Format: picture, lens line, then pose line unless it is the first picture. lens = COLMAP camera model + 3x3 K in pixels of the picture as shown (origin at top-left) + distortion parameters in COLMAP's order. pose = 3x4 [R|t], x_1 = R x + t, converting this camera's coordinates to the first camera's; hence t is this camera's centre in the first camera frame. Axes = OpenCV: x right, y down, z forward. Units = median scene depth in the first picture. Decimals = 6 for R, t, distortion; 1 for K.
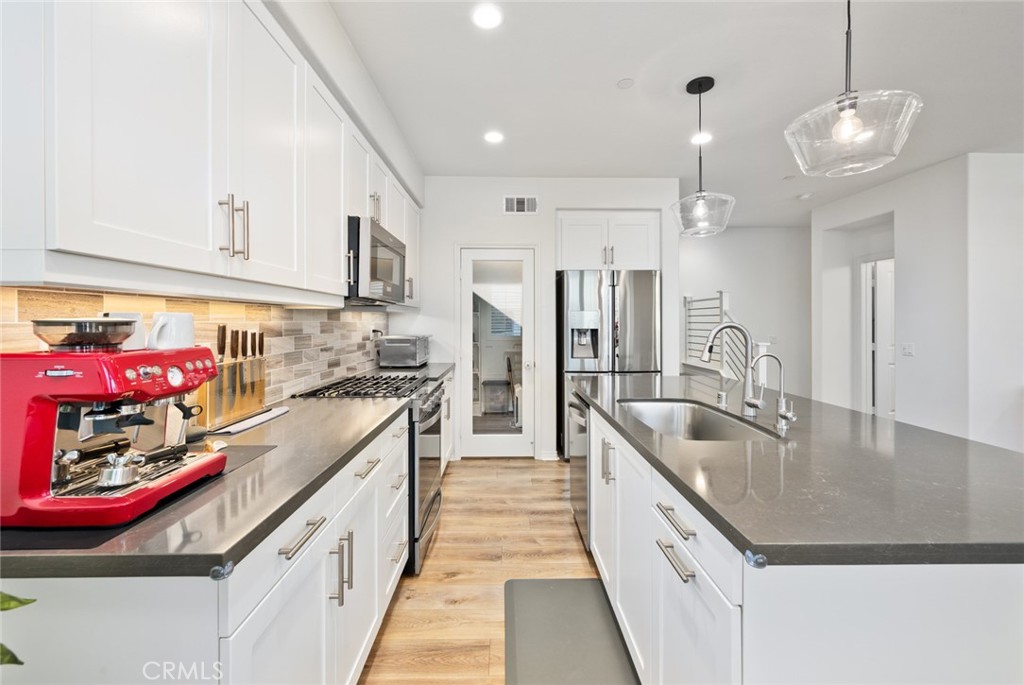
lens RADIAL K [[409.2, 0, 509.6], [0, 409.2, 325.2], [0, 0, 1]] dist [-0.000135, 0.000714]
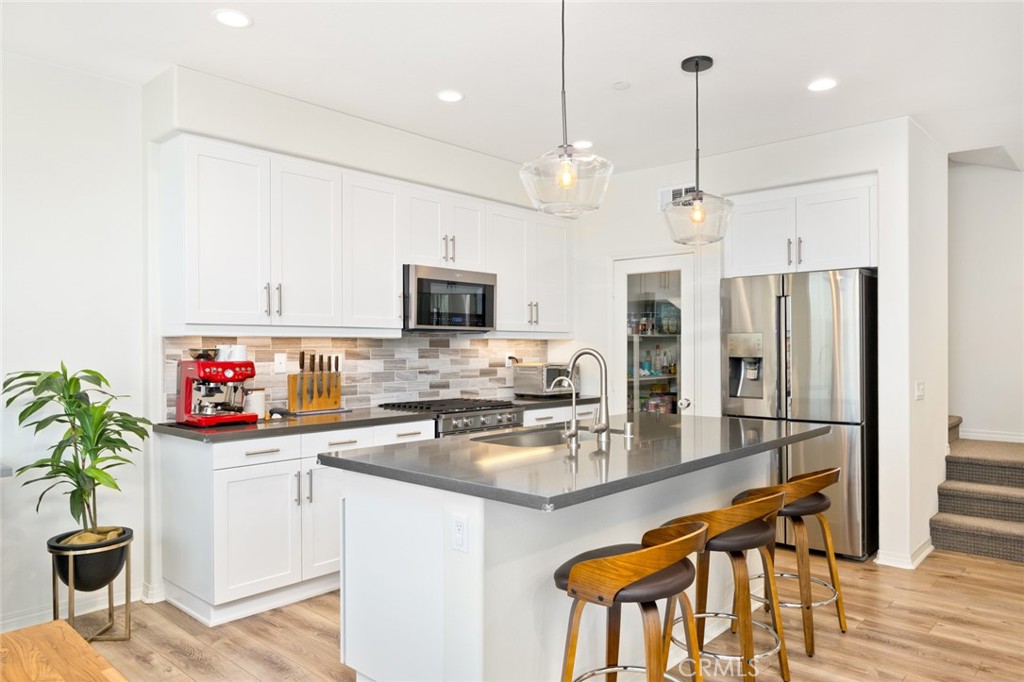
lens RADIAL K [[686.6, 0, 509.4], [0, 686.6, 348.0], [0, 0, 1]] dist [-0.004573, -0.000148]
pose [[0.726405, -0.002409, -0.687262, 1.120703], [-0.002206, 0.999981, -0.005836, 0.001022], [0.687263, 0.005755, 0.726386, -0.268587]]
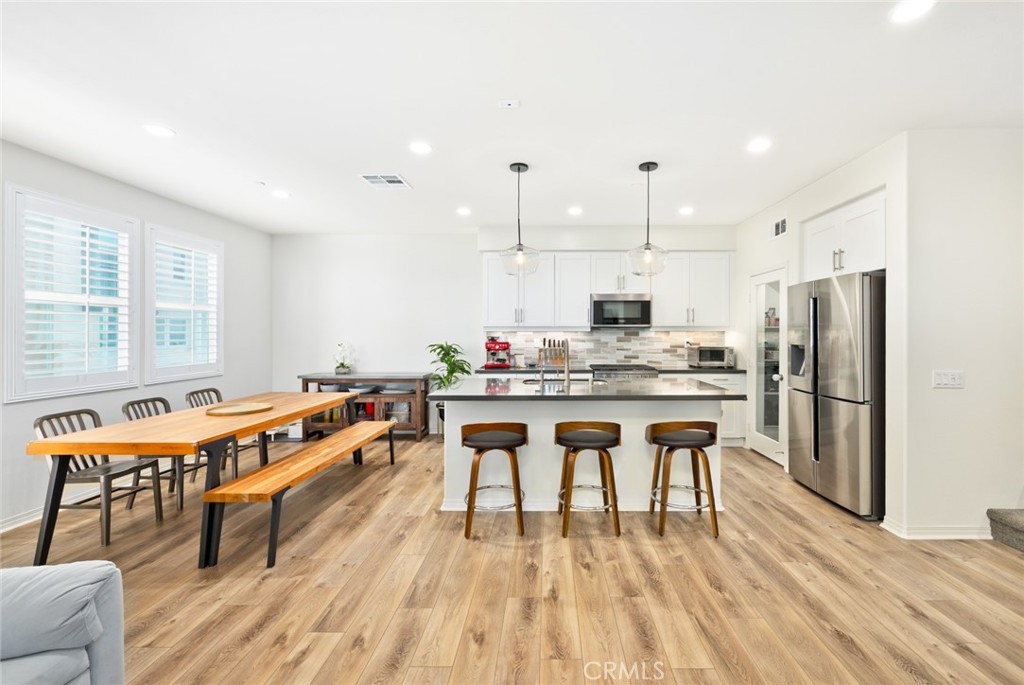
lens RADIAL K [[409.2, 0, 541.1], [0, 409.2, 328.3], [0, 0, 1]] dist [-0.000135, 0.000714]
pose [[-0.019991, -0.016190, -0.999669, 1.813999], [-0.006769, 0.999848, -0.016058, -0.016004], [0.999777, 0.006445, -0.020097, 0.650398]]
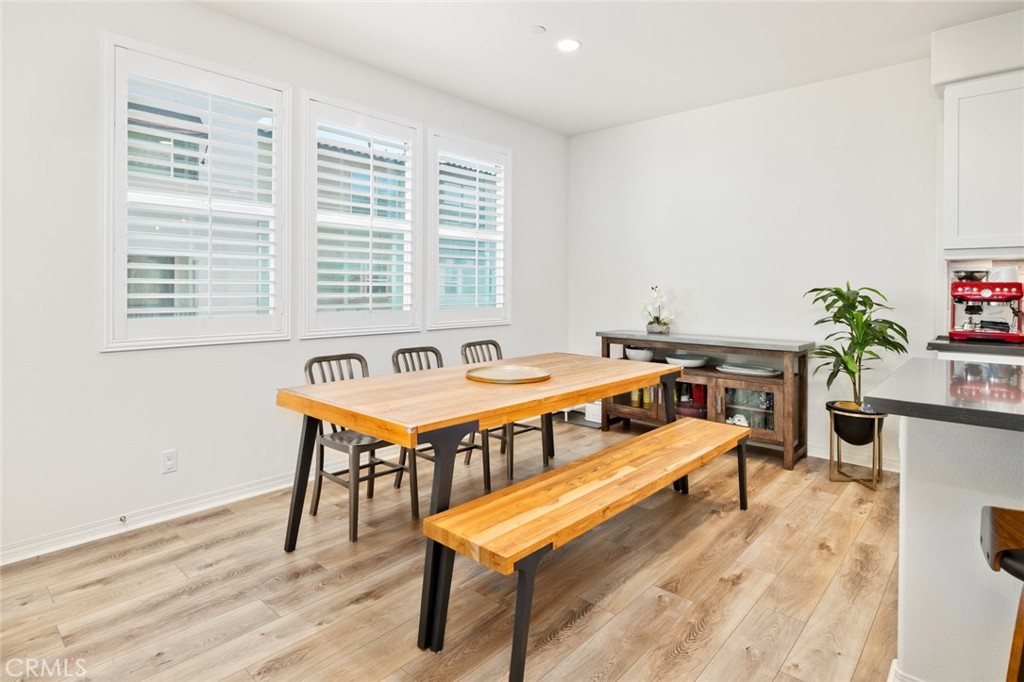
lens RADIAL K [[543.8, 0, 514.5], [0, 543.8, 288.7], [0, 0, 1]] dist [-0.000938, 0.000599]
pose [[-0.669779, -0.007861, -0.742519, 1.321749], [-0.016379, 0.999857, 0.004189, 0.050103], [0.742380, 0.014968, -0.669812, 0.411573]]
